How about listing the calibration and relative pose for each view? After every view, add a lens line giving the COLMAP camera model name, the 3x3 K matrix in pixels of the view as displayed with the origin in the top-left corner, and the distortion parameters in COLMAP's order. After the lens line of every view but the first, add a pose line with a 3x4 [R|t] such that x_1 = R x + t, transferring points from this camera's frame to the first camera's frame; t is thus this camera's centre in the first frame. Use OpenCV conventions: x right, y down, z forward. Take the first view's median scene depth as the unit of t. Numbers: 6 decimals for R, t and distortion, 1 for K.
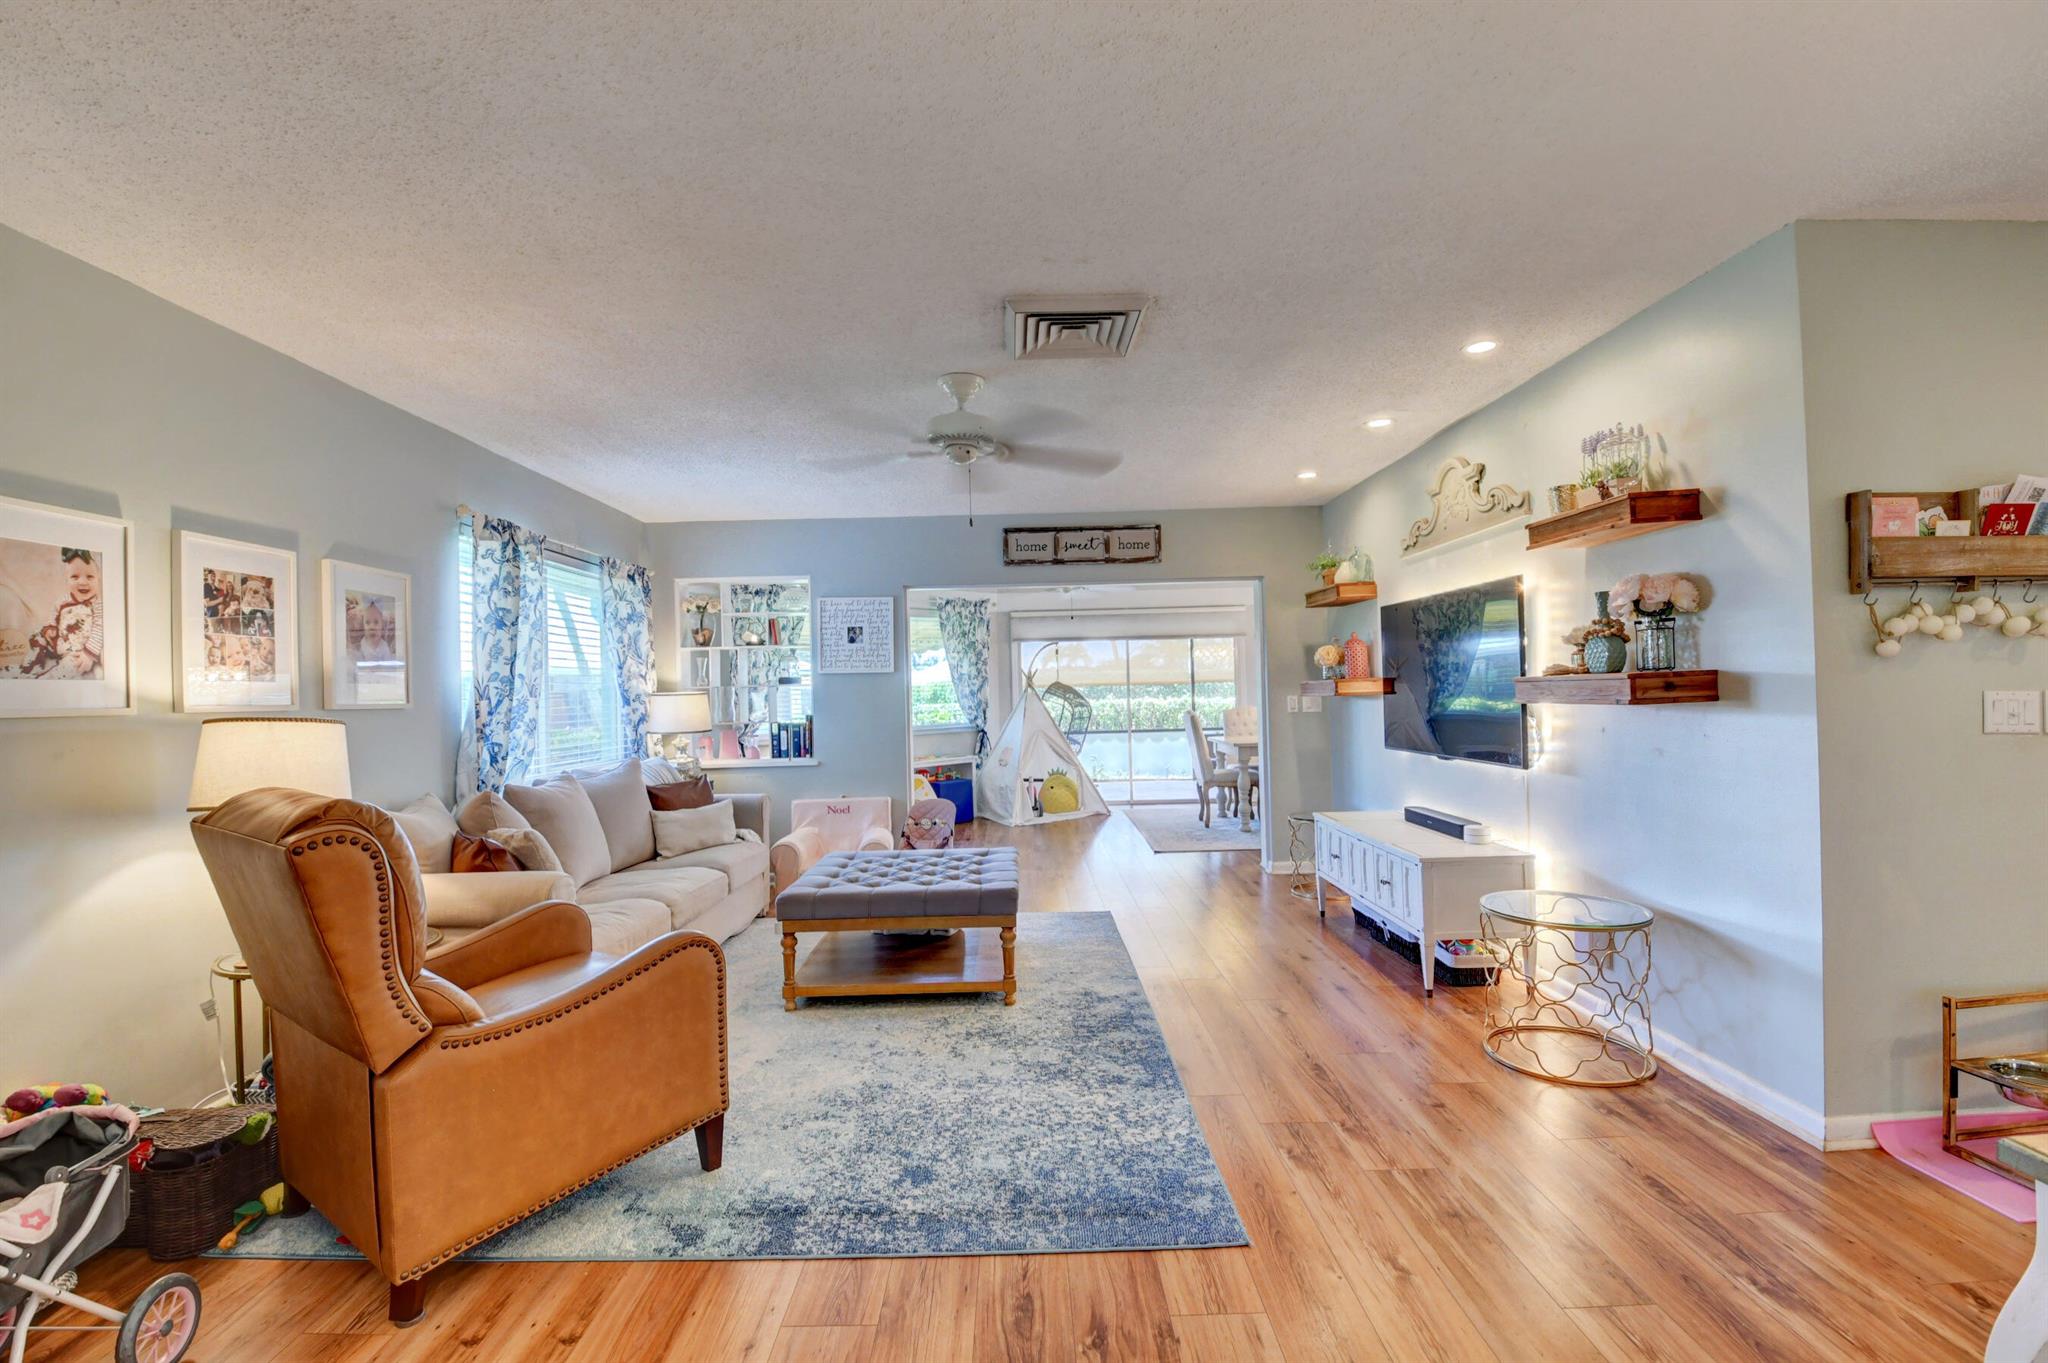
lens RADIAL K [[900.2, 0, 1016.0], [0, 900.2, 681.0], [0, 0, 1]] dist [0.010022, -0.023001]
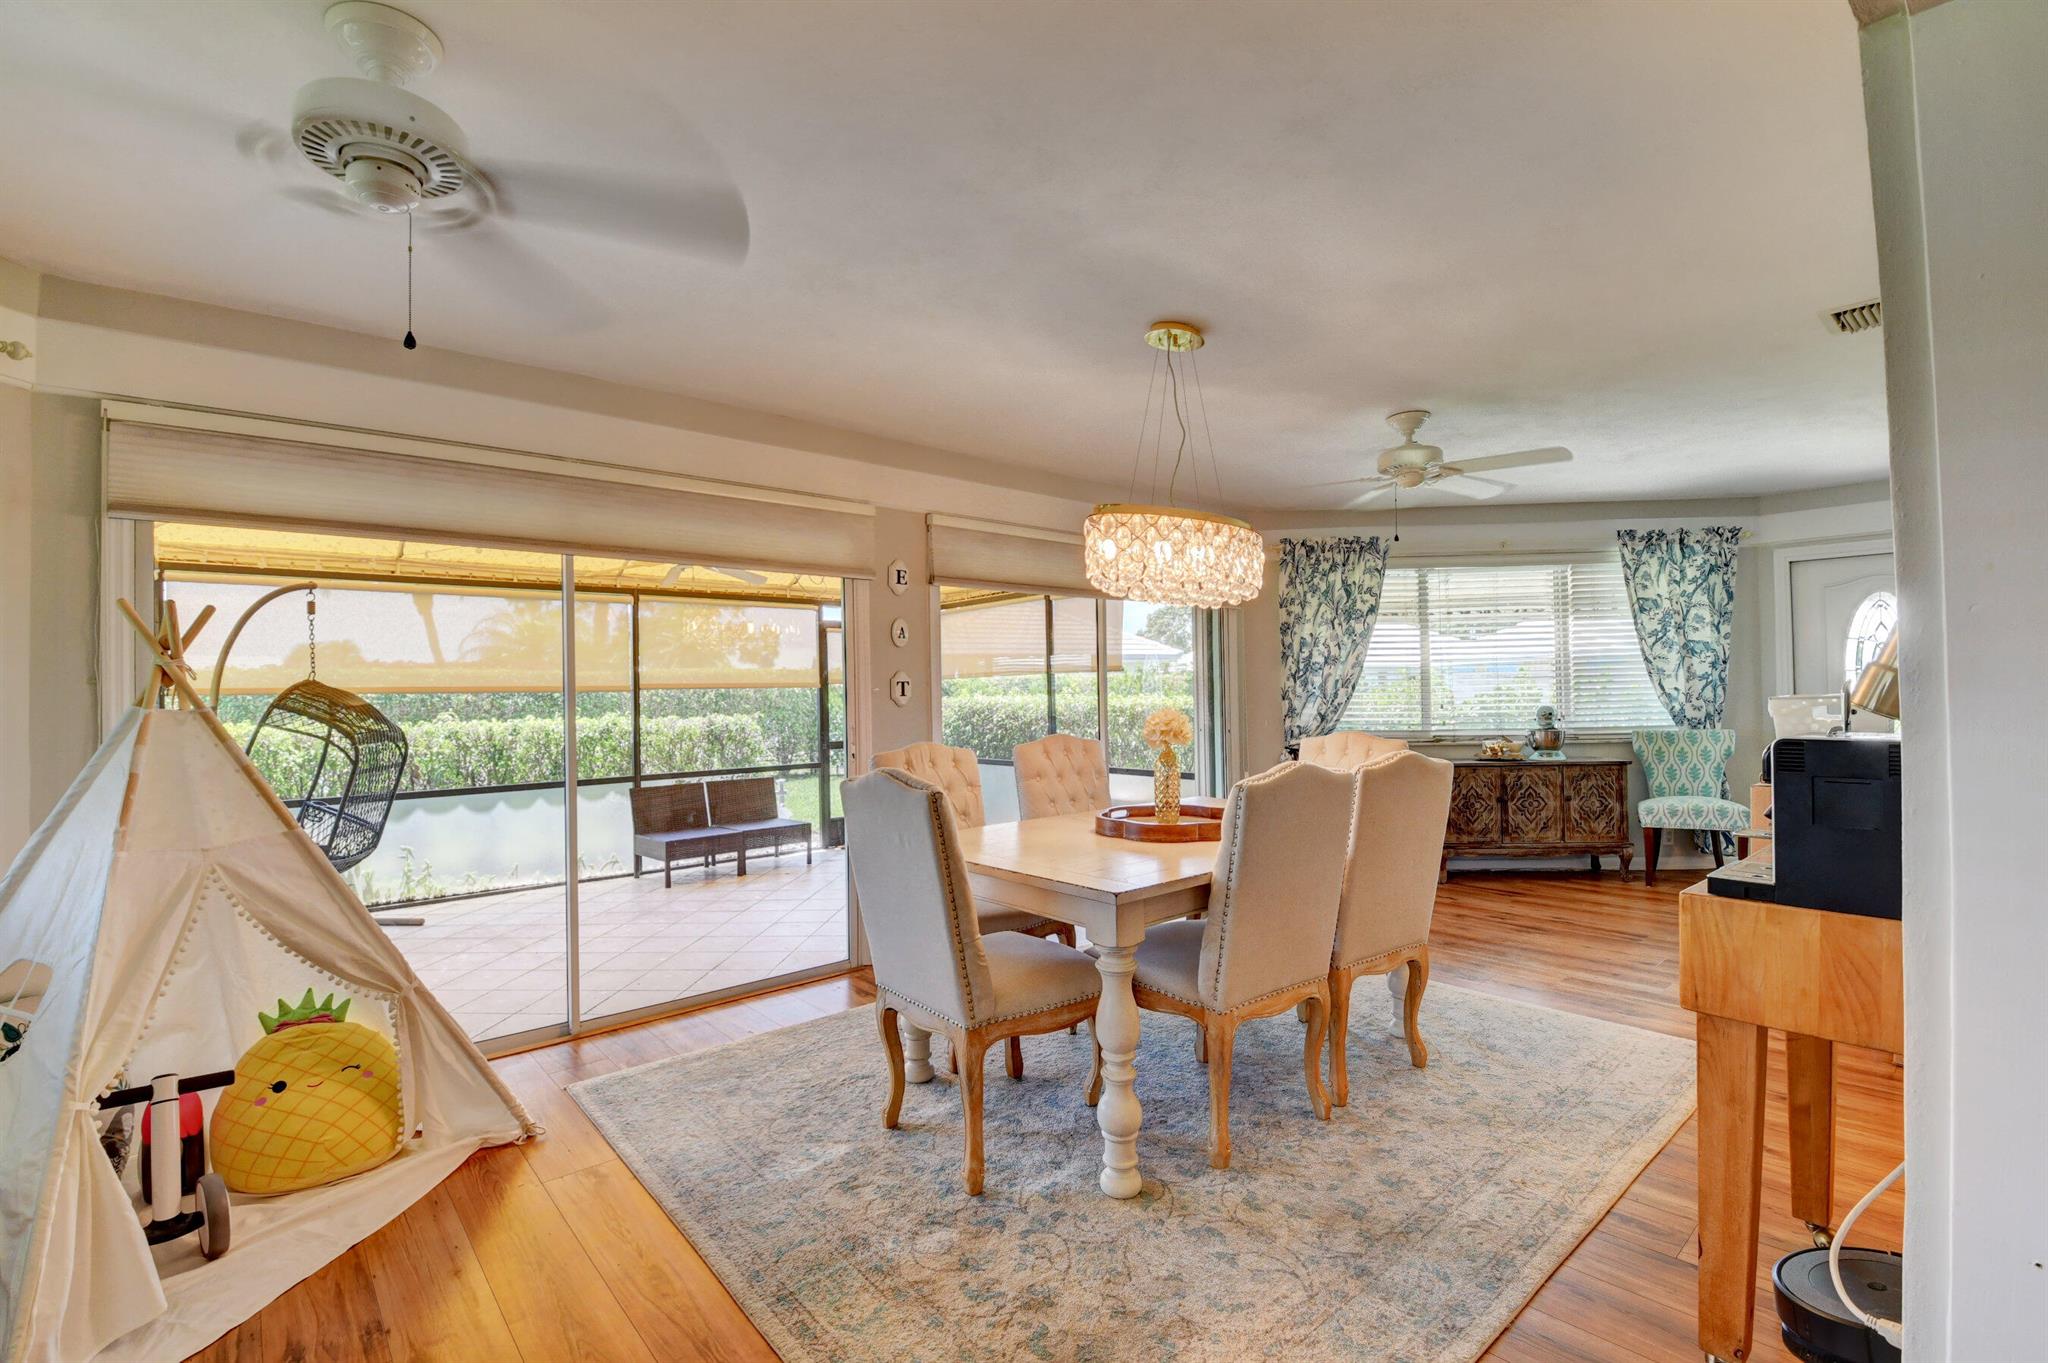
lens RADIAL K [[900.2, 0, 1016.0], [0, 900.2, 681.0], [0, 0, 1]] dist [0.010022, -0.023001]
pose [[0.757390, 0.021251, 0.652617, 0.085546], [-0.009925, 0.999729, -0.021036, 0.024174], [-0.652887, 0.009455, 0.757396, 1.842498]]
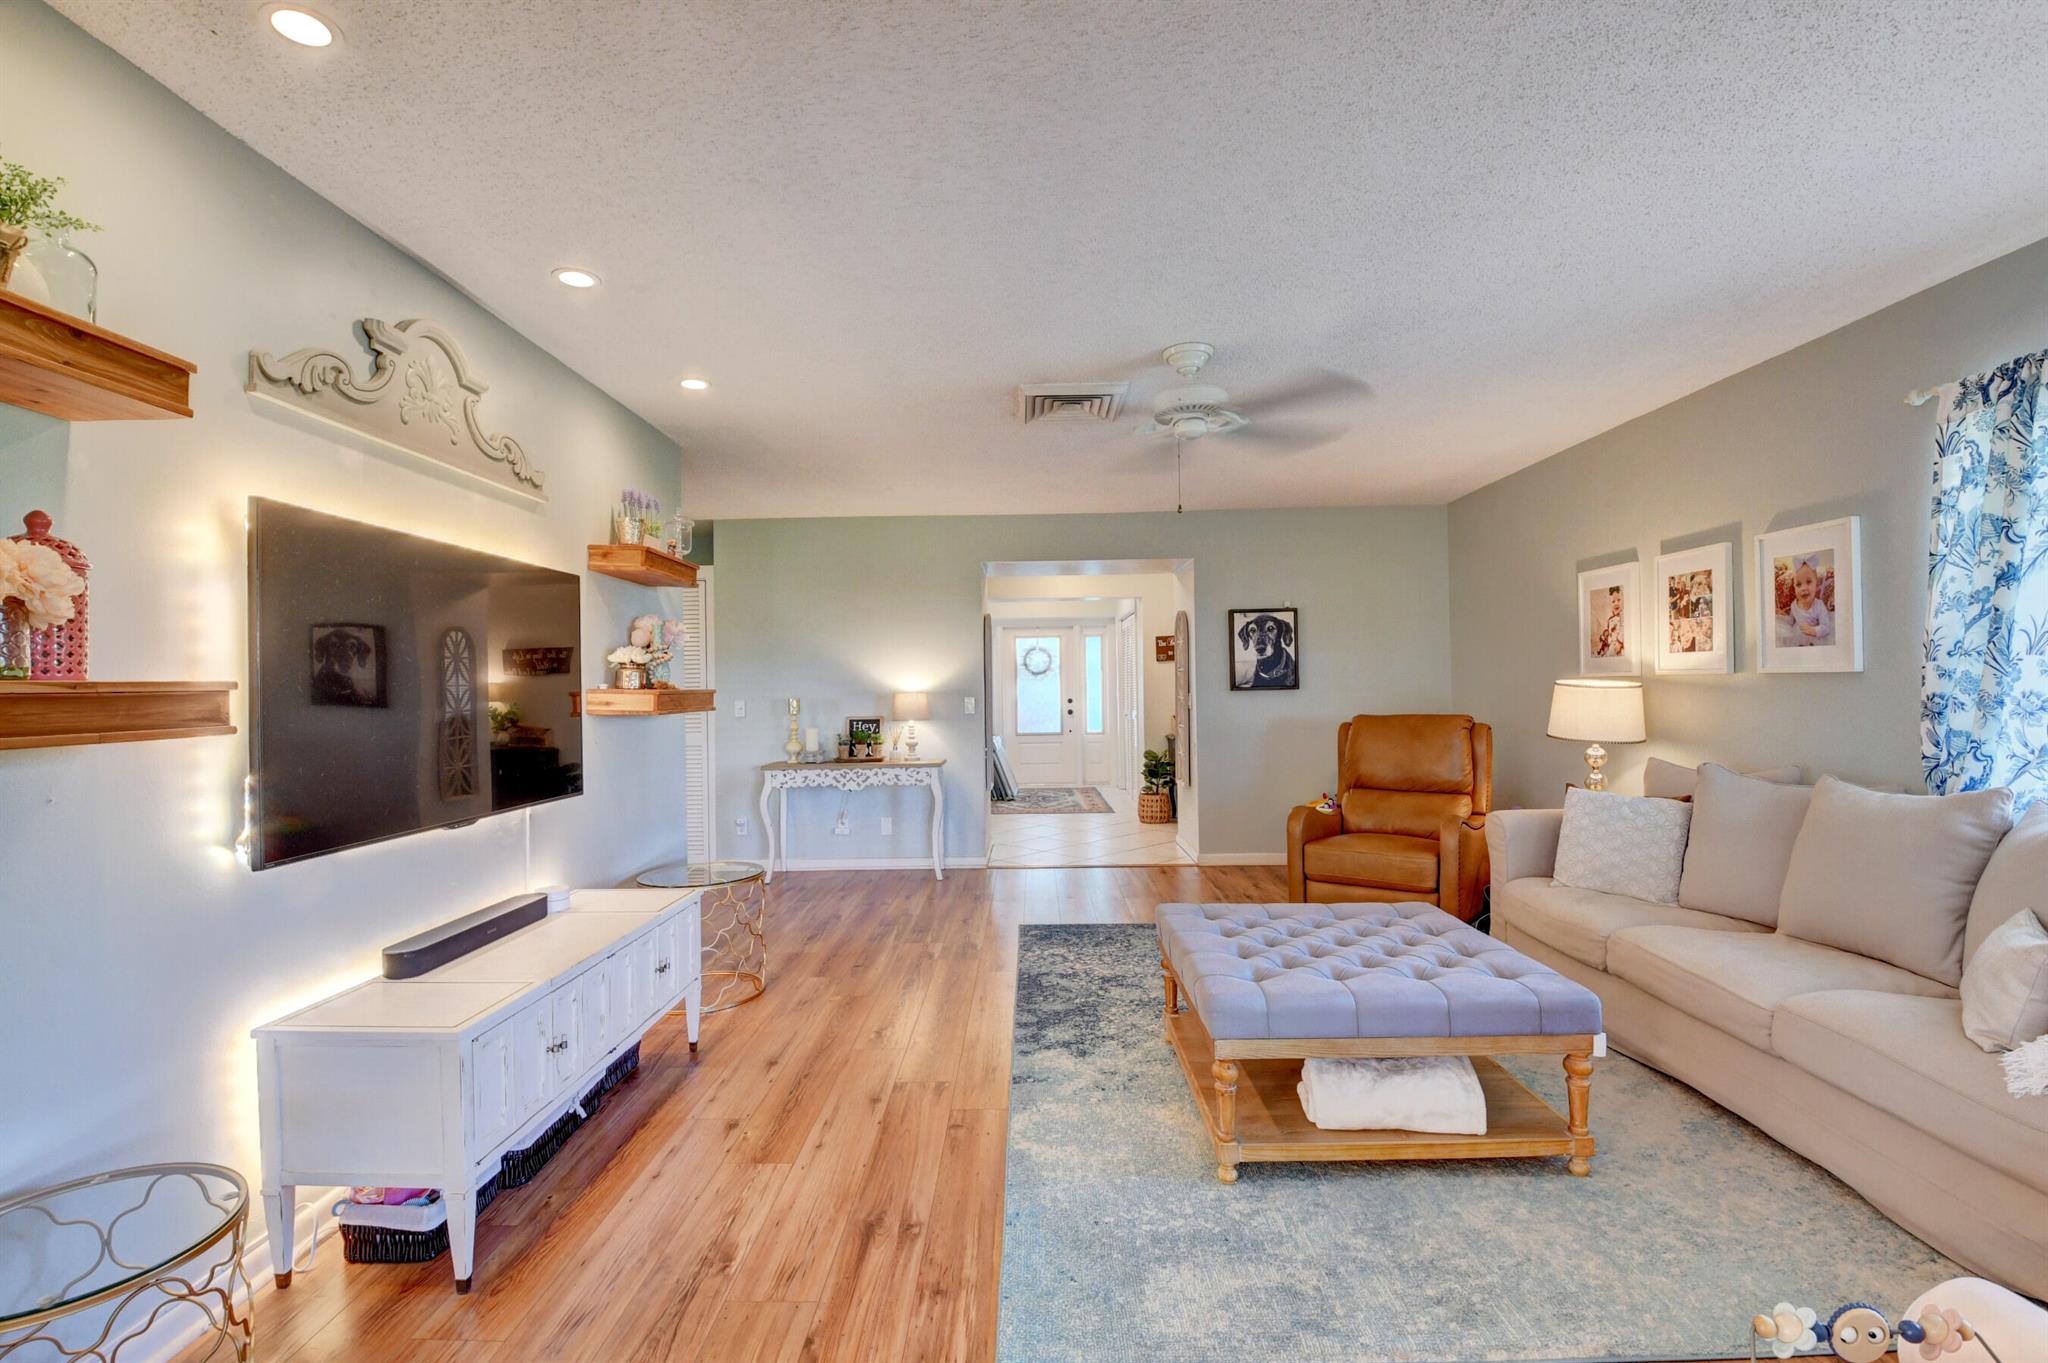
lens RADIAL K [[909.7, 0, 1024.0], [0, 909.7, 681.5], [0, 0, 1]] dist [-0.000466, -0.014403]
pose [[-0.999151, 0.040728, 0.006175, 0.123920], [0.040602, 0.998989, -0.019317, 0.025511], [-0.006955, -0.019050, -0.999794, 2.003904]]
